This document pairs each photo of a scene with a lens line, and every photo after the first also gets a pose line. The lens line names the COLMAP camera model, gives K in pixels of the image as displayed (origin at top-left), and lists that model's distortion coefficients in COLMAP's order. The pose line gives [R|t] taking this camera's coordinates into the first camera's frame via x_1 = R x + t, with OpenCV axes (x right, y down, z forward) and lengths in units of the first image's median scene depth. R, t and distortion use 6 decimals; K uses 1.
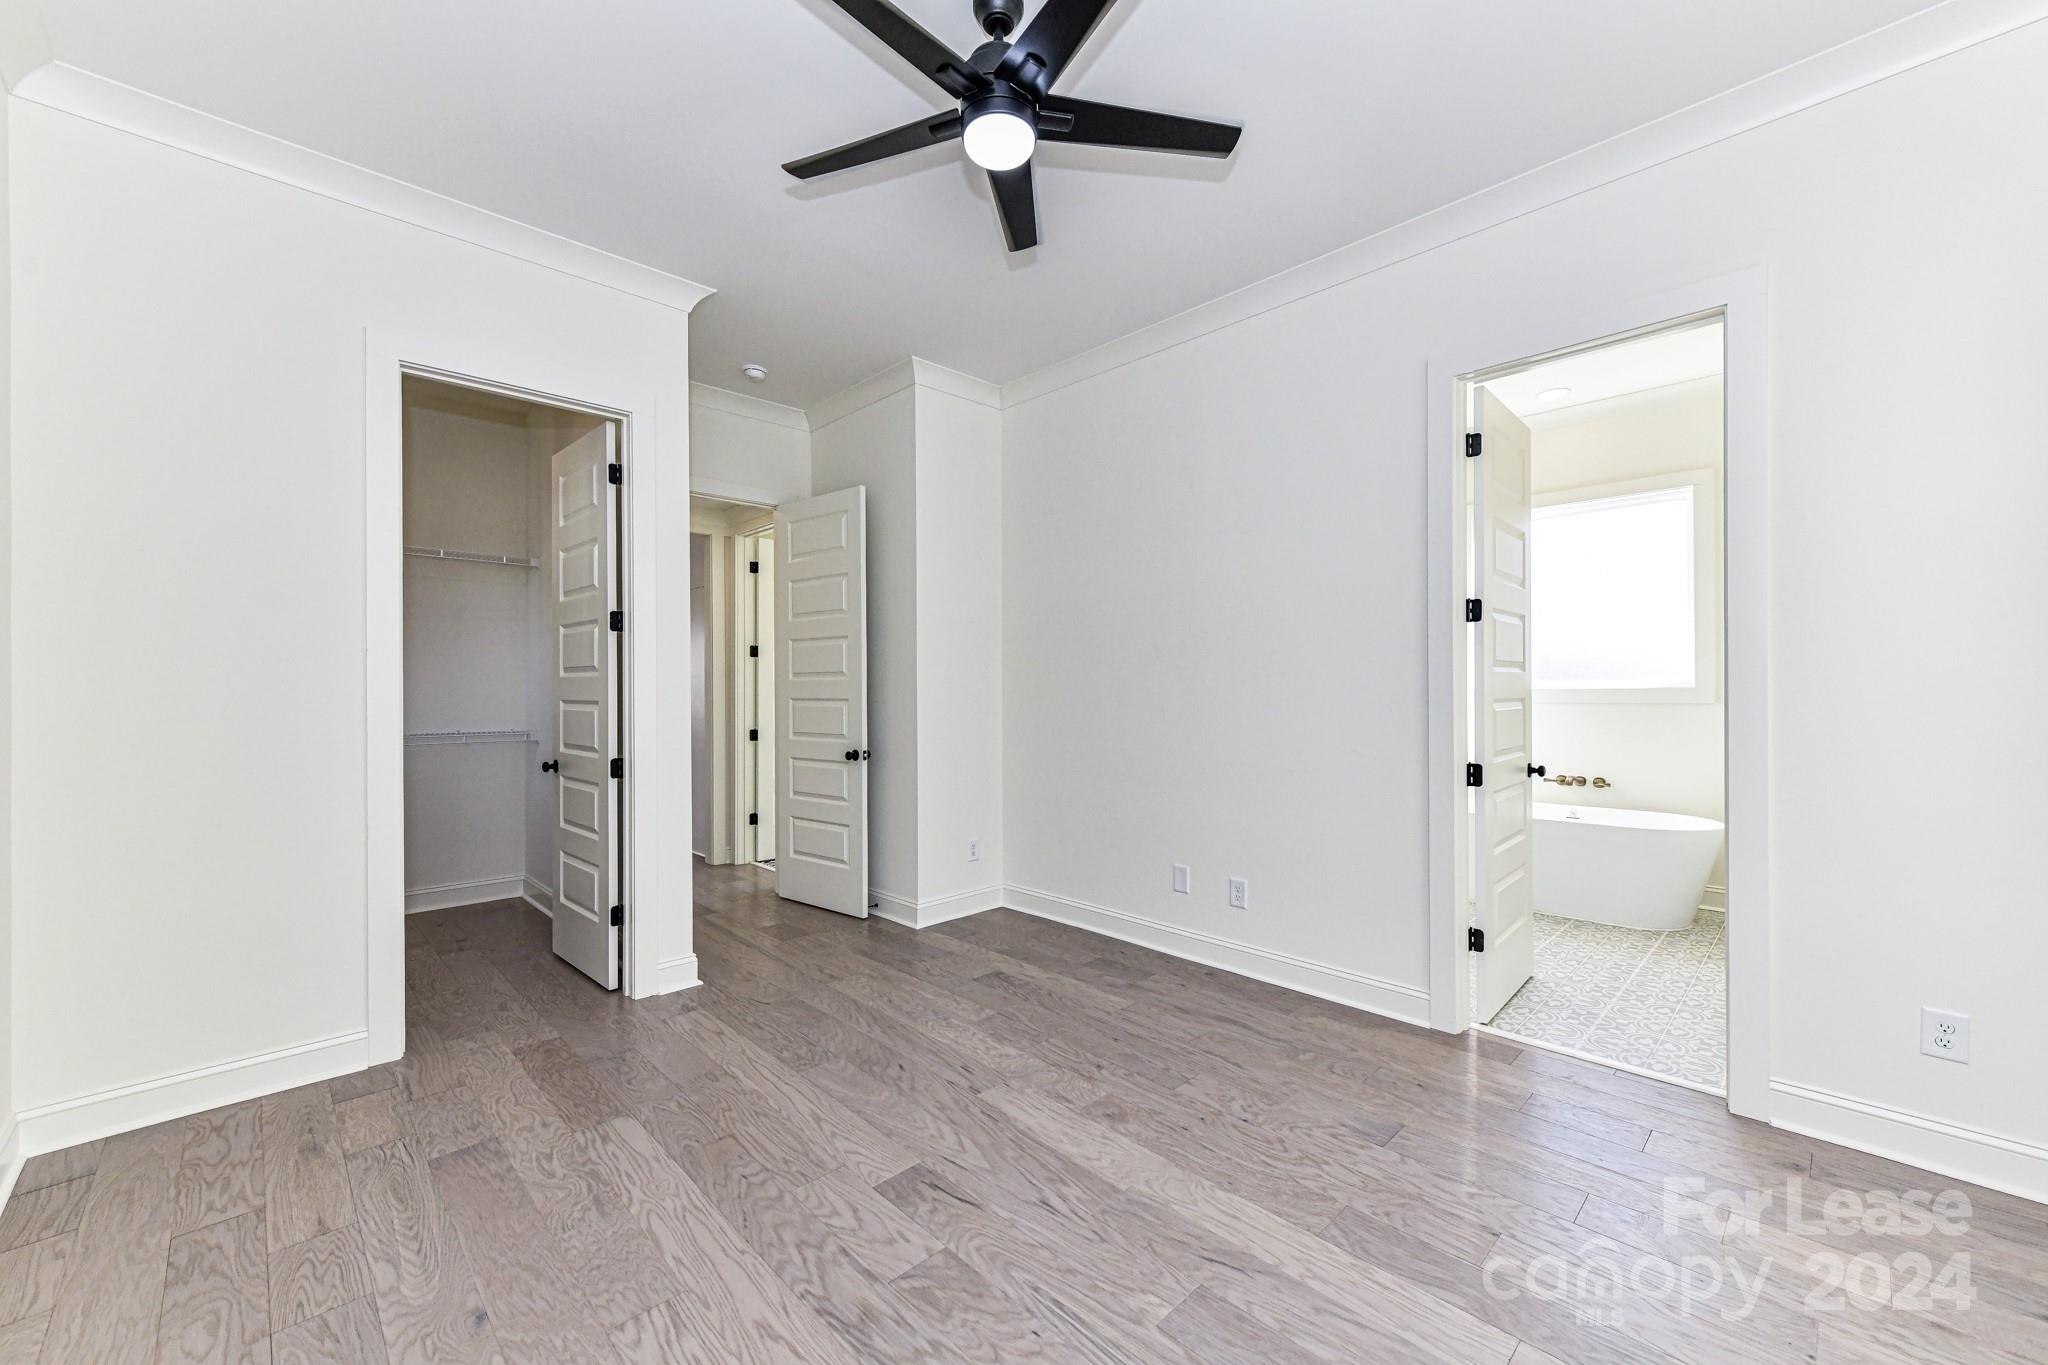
lens RADIAL K [[806.0, 0, 1030.0], [0, 806.0, 683.7], [0, 0, 1]] dist [0.001507, -0.000372]
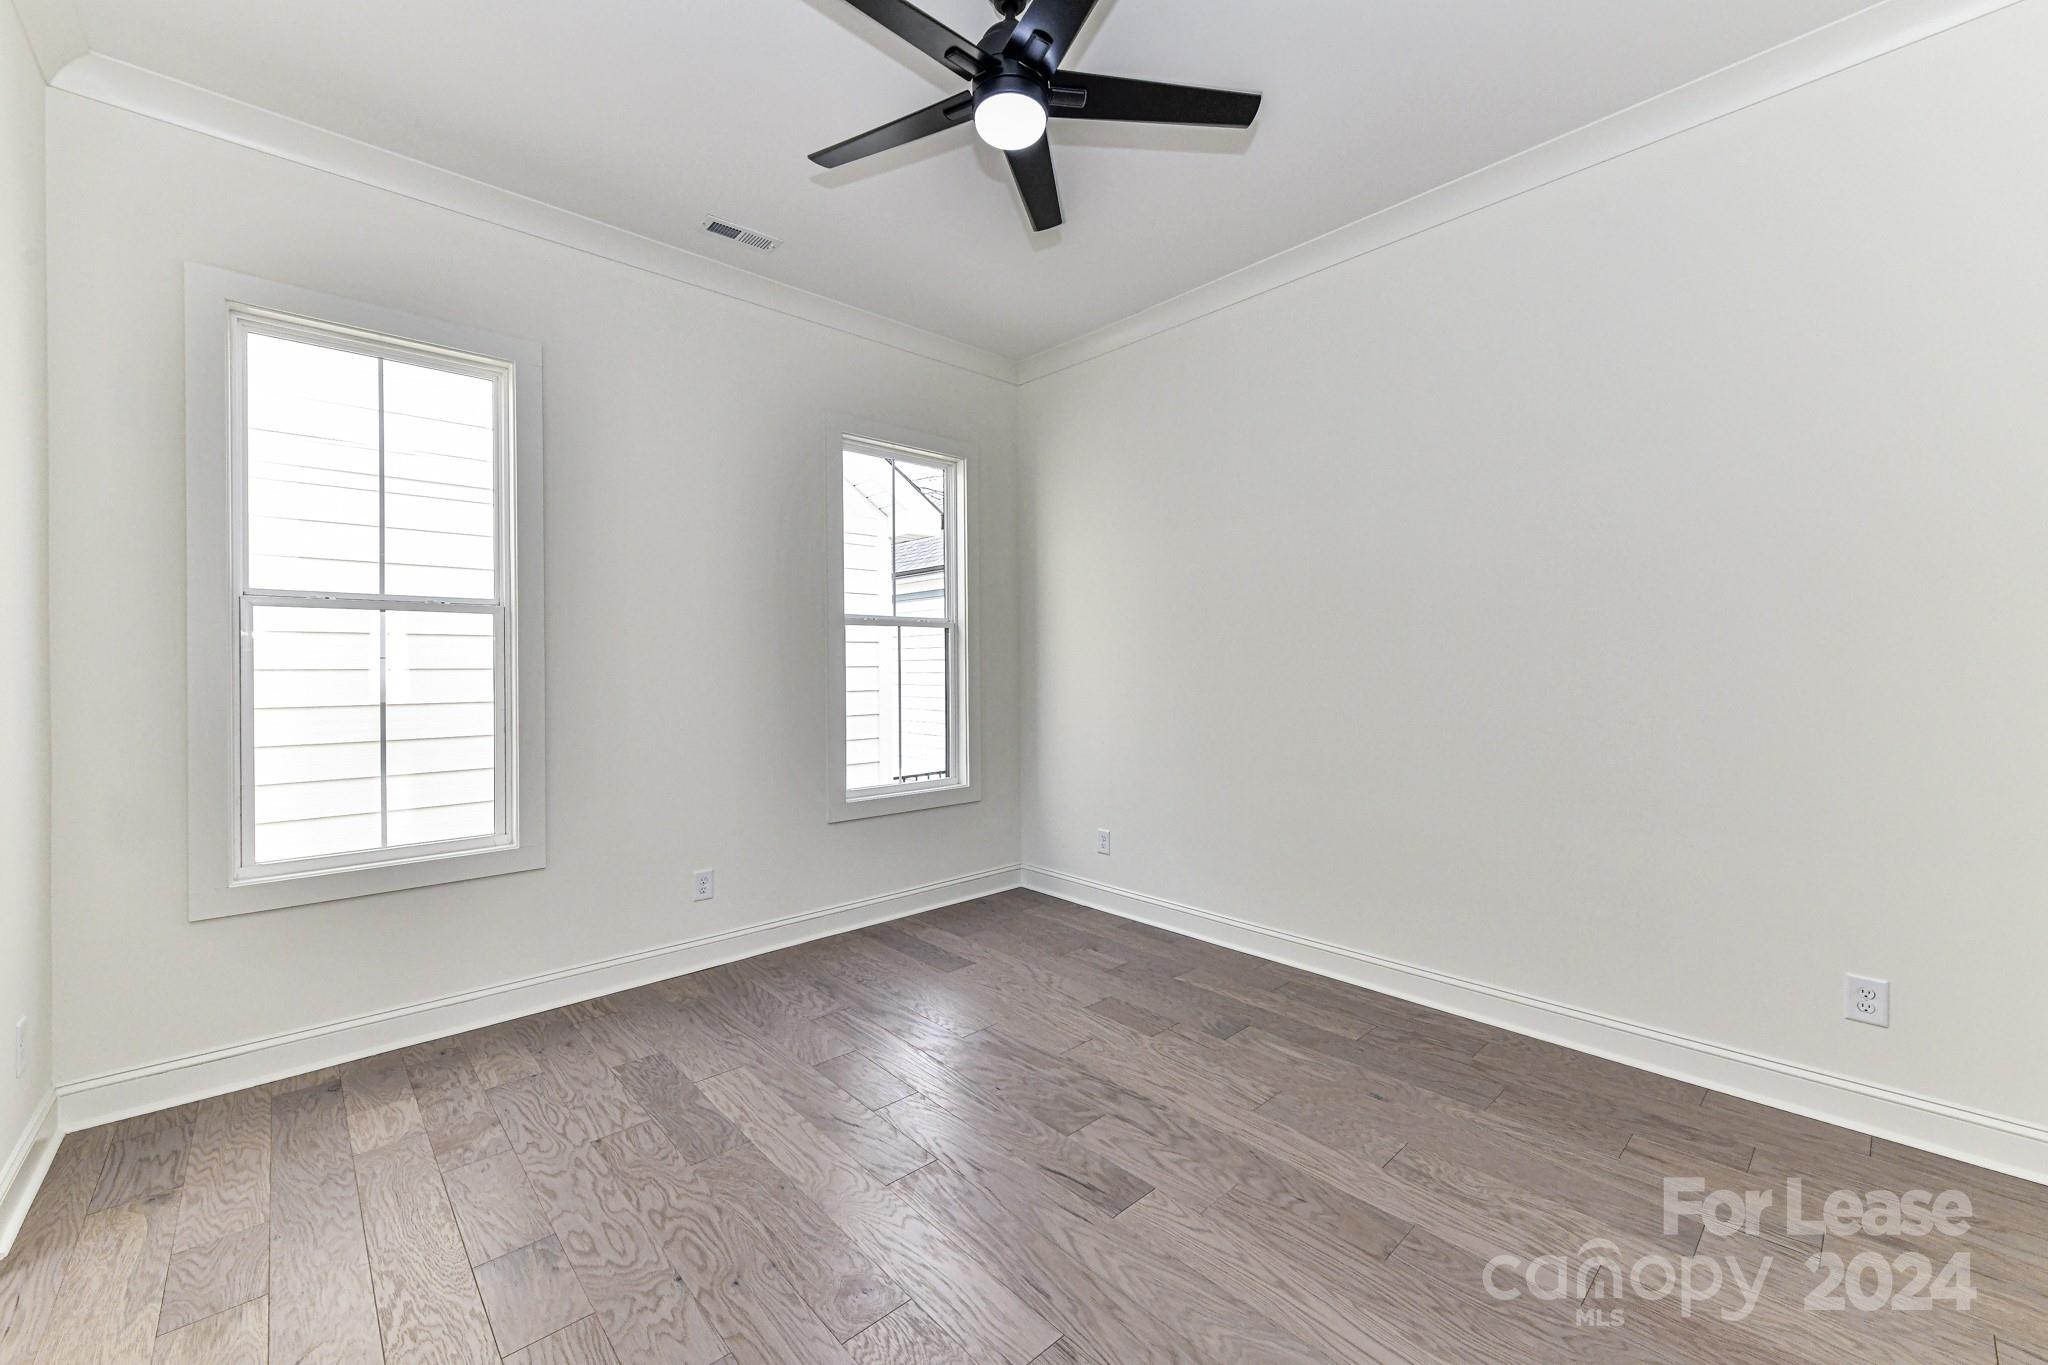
lens RADIAL K [[806.0, 0, 1030.0], [0, 806.0, 683.7], [0, 0, 1]] dist [0.001507, -0.000372]
pose [[-0.999634, 0.010693, 0.024861, -0.066339], [0.011063, 0.999830, 0.014765, 0.008499], [-0.024699, 0.015034, -0.999582, 1.679679]]
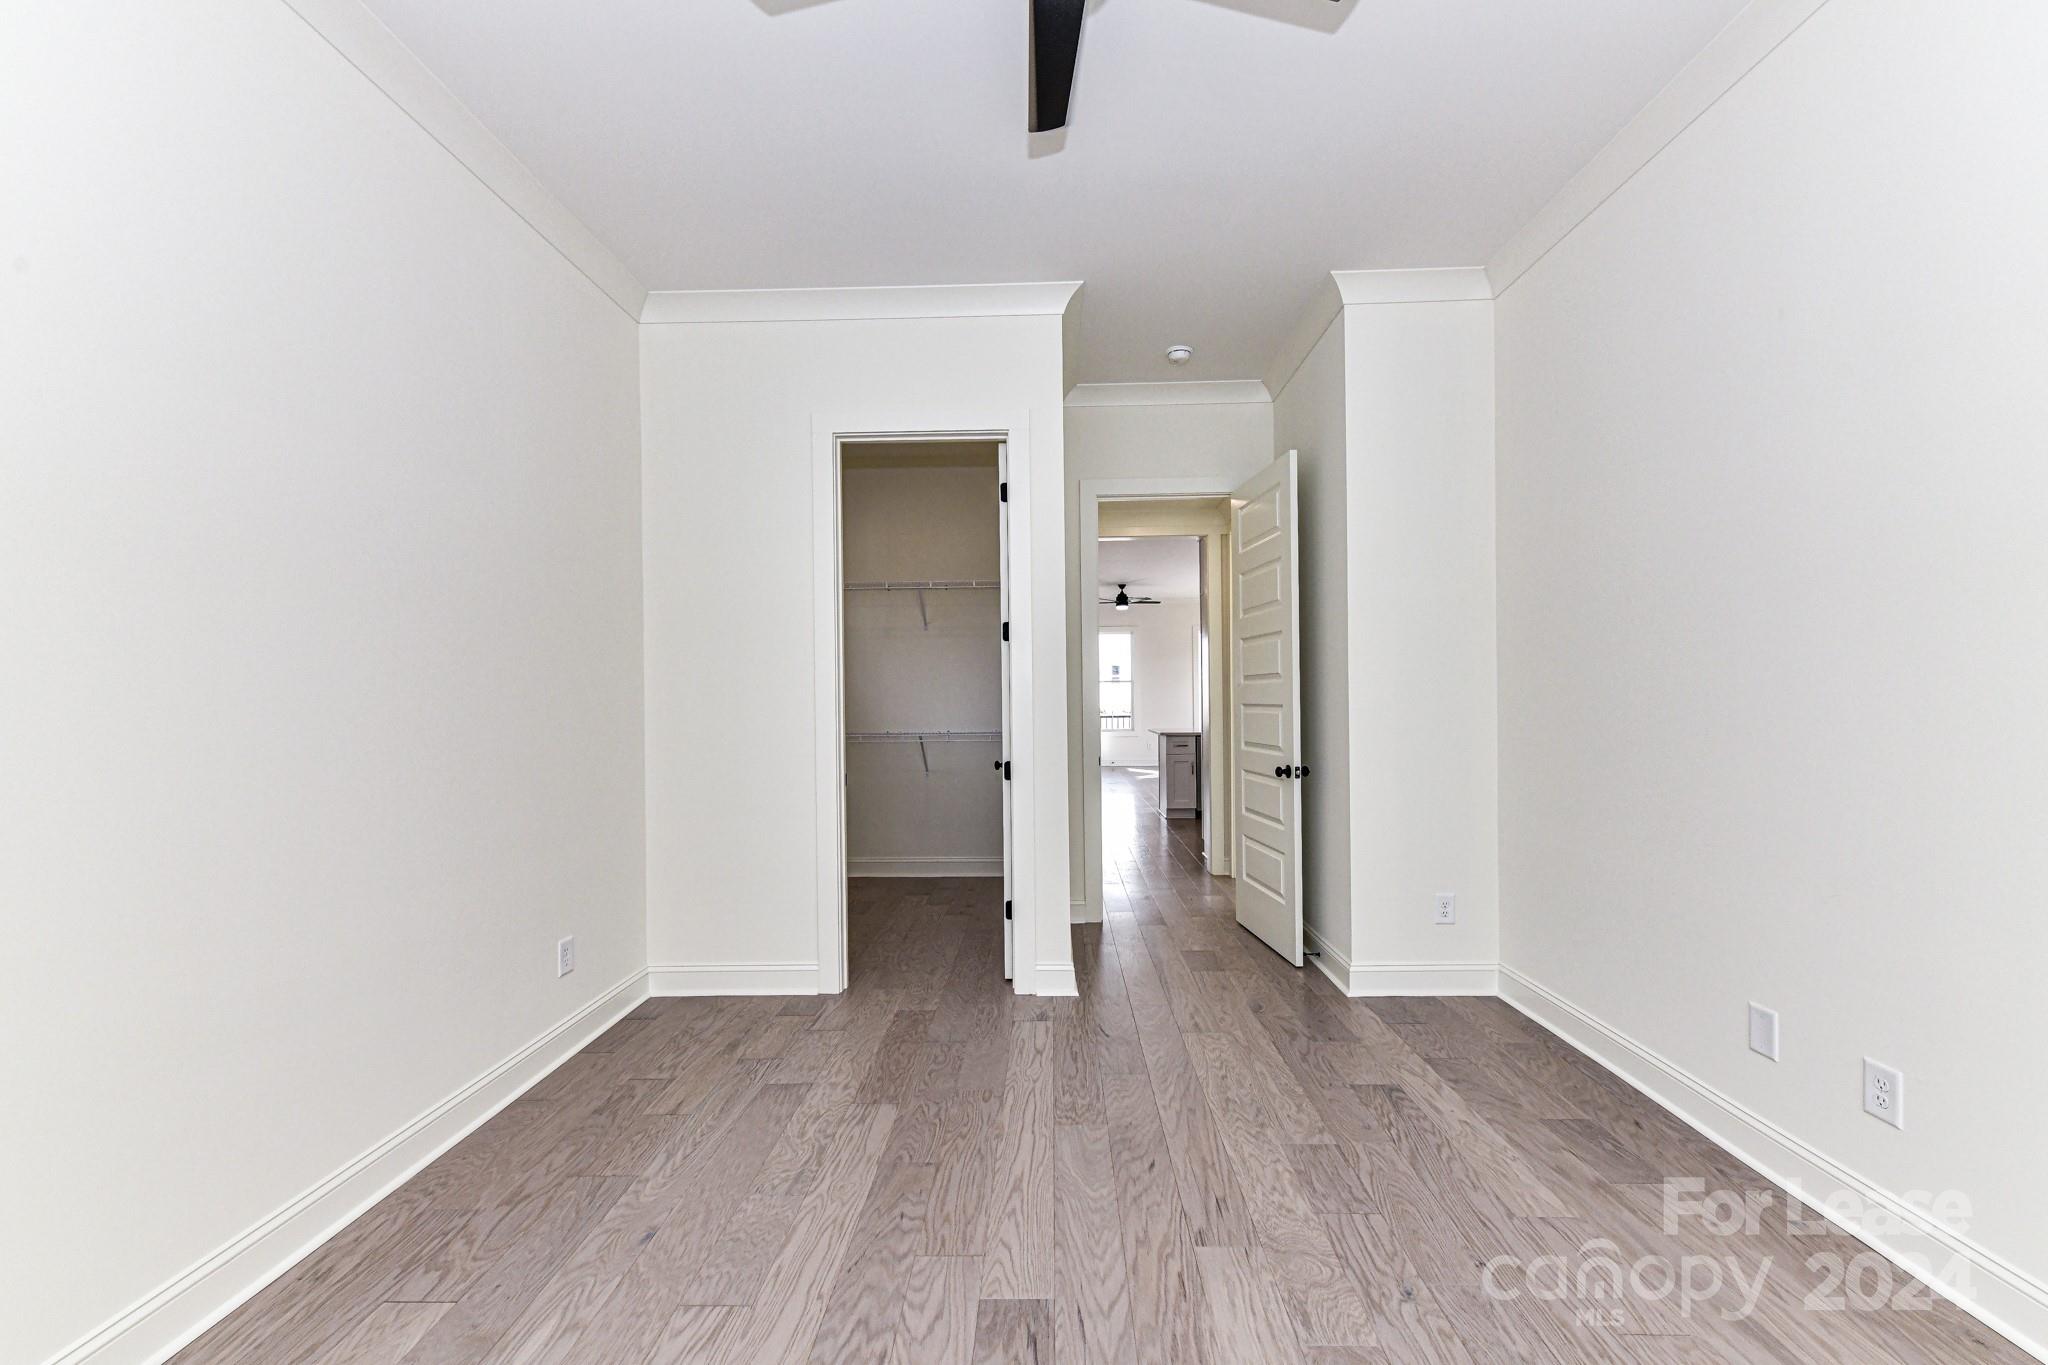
lens RADIAL K [[809.6, 0, 1032.2], [0, 809.6, 694.1], [0, 0, 1]] dist [0.014150, -0.008931]
pose [[0.697953, -0.005702, -0.716121, 0.381500], [0.012926, 0.999906, 0.004636, 0.000393], [0.716027, -0.012492, 0.697961, 0.398931]]
